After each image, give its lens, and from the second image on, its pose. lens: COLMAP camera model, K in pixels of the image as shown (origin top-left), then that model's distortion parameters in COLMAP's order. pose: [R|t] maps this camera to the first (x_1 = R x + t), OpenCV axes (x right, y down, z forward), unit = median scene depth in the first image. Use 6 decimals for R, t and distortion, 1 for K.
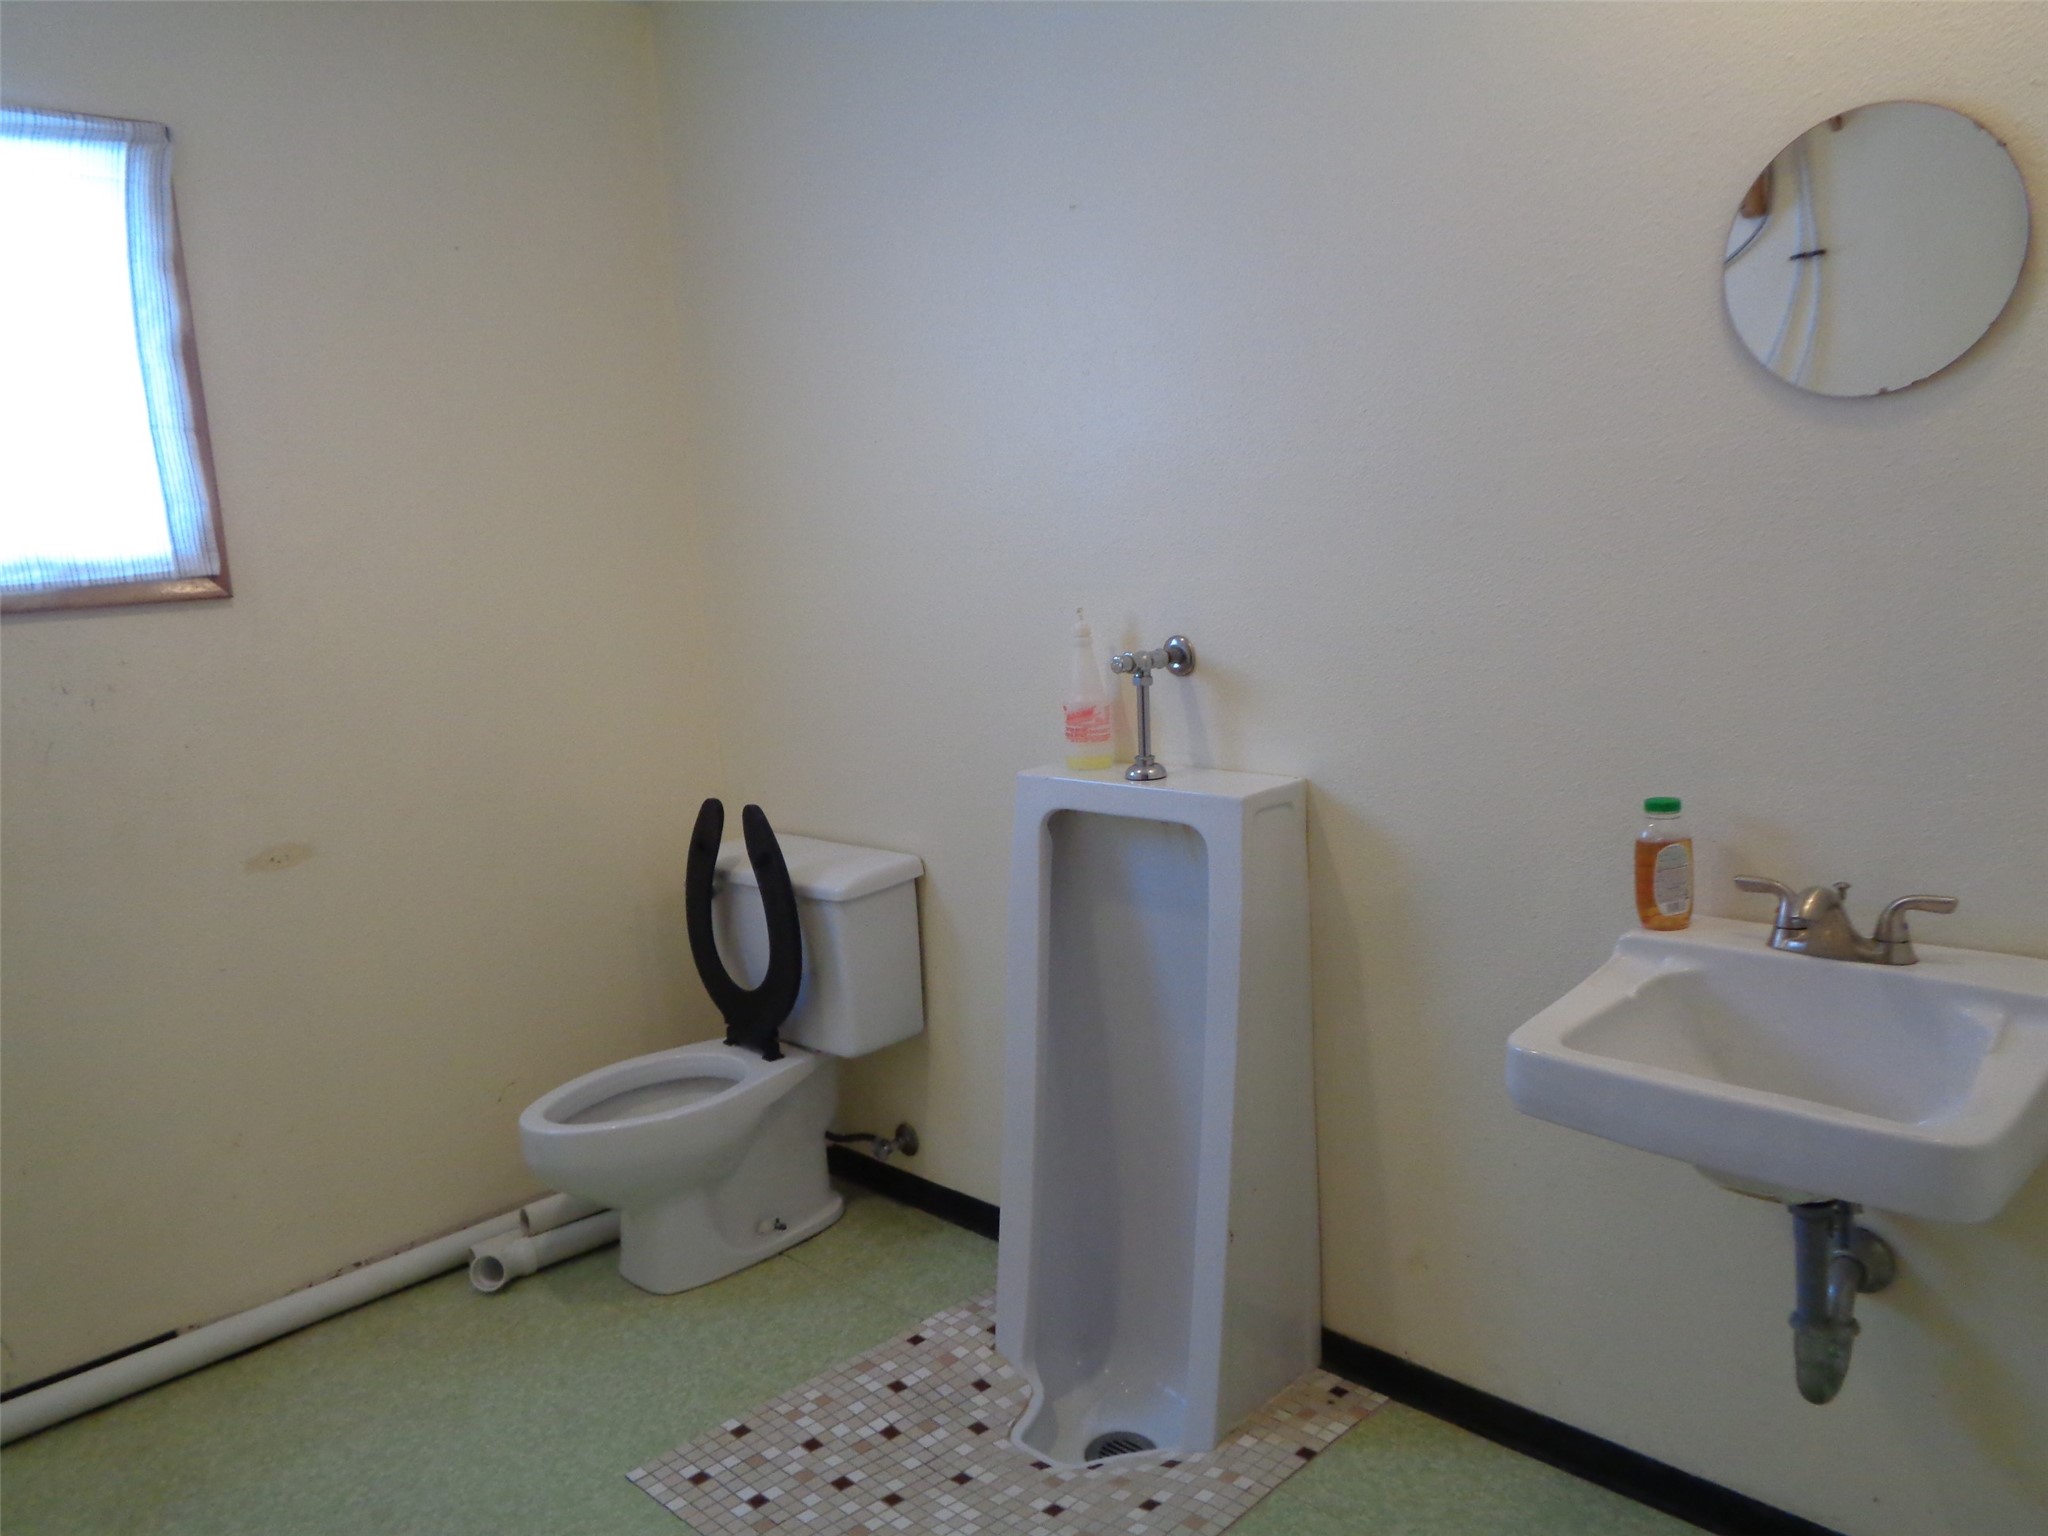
lens RADIAL K [[1509.7, 0, 1016.0], [0, 1509.7, 767.6], [0, 0, 1]] dist [-0.008291, 0.003441]
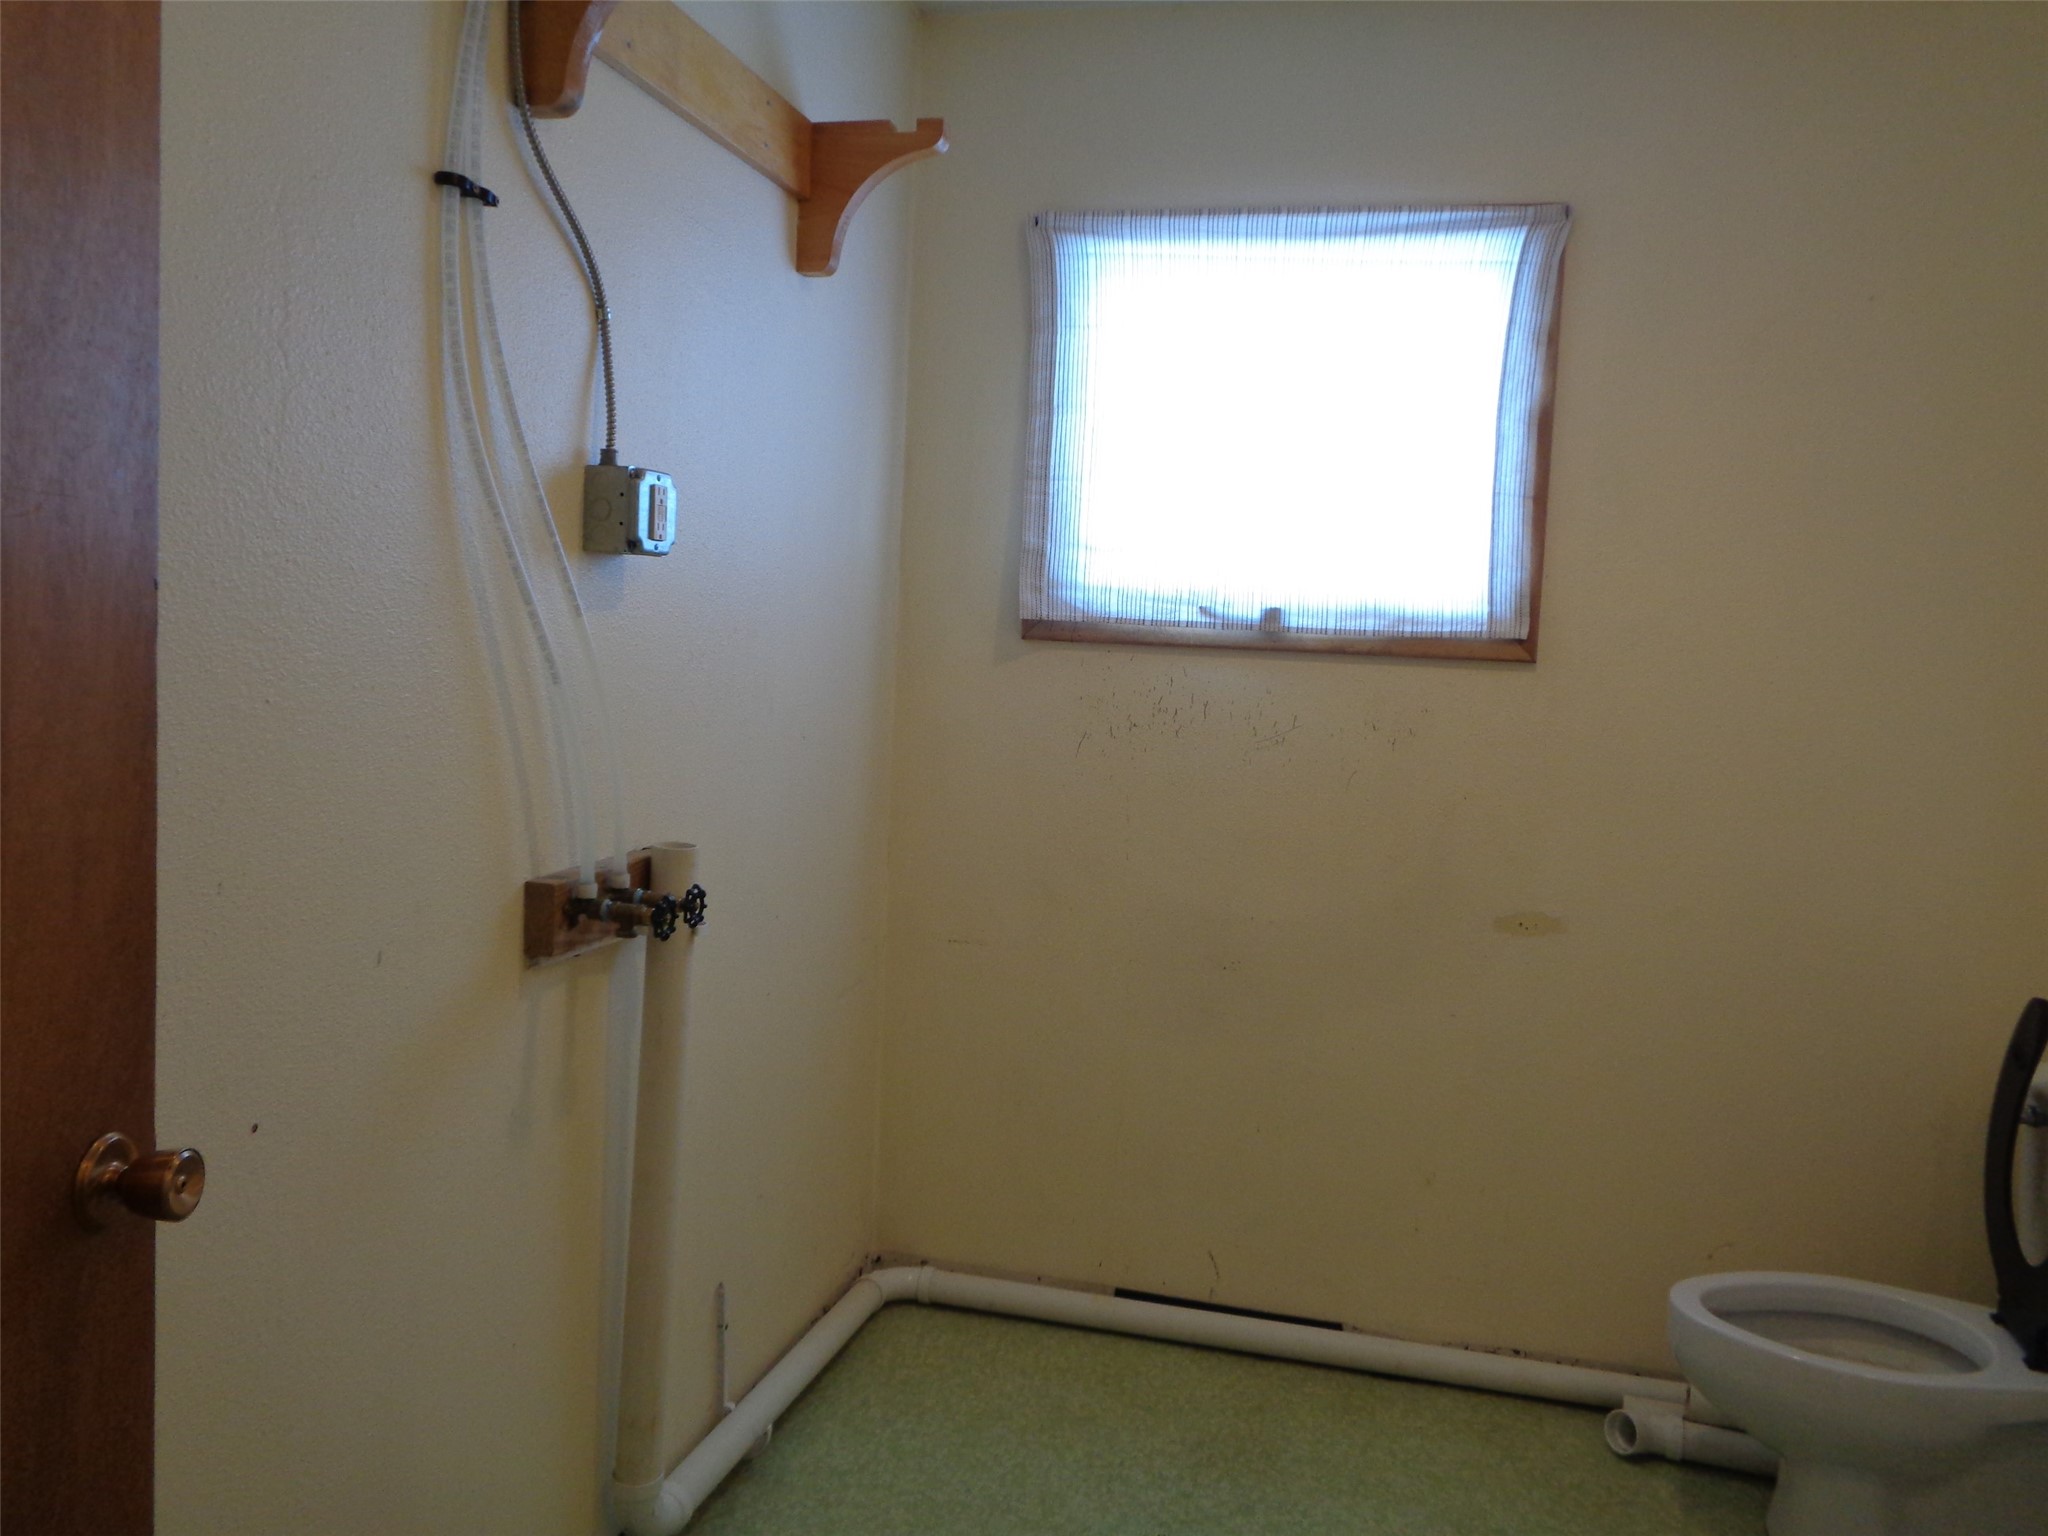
lens RADIAL K [[1509.7, 0, 1020.8], [0, 1509.7, 765.4], [0, 0, 1]] dist [-0.008291, 0.003441]
pose [[0.517910, 0.172202, -0.837923, 0.163512], [-0.205230, 0.975934, 0.073714, -0.050393], [0.830451, 0.133790, 0.540787, 0.178840]]
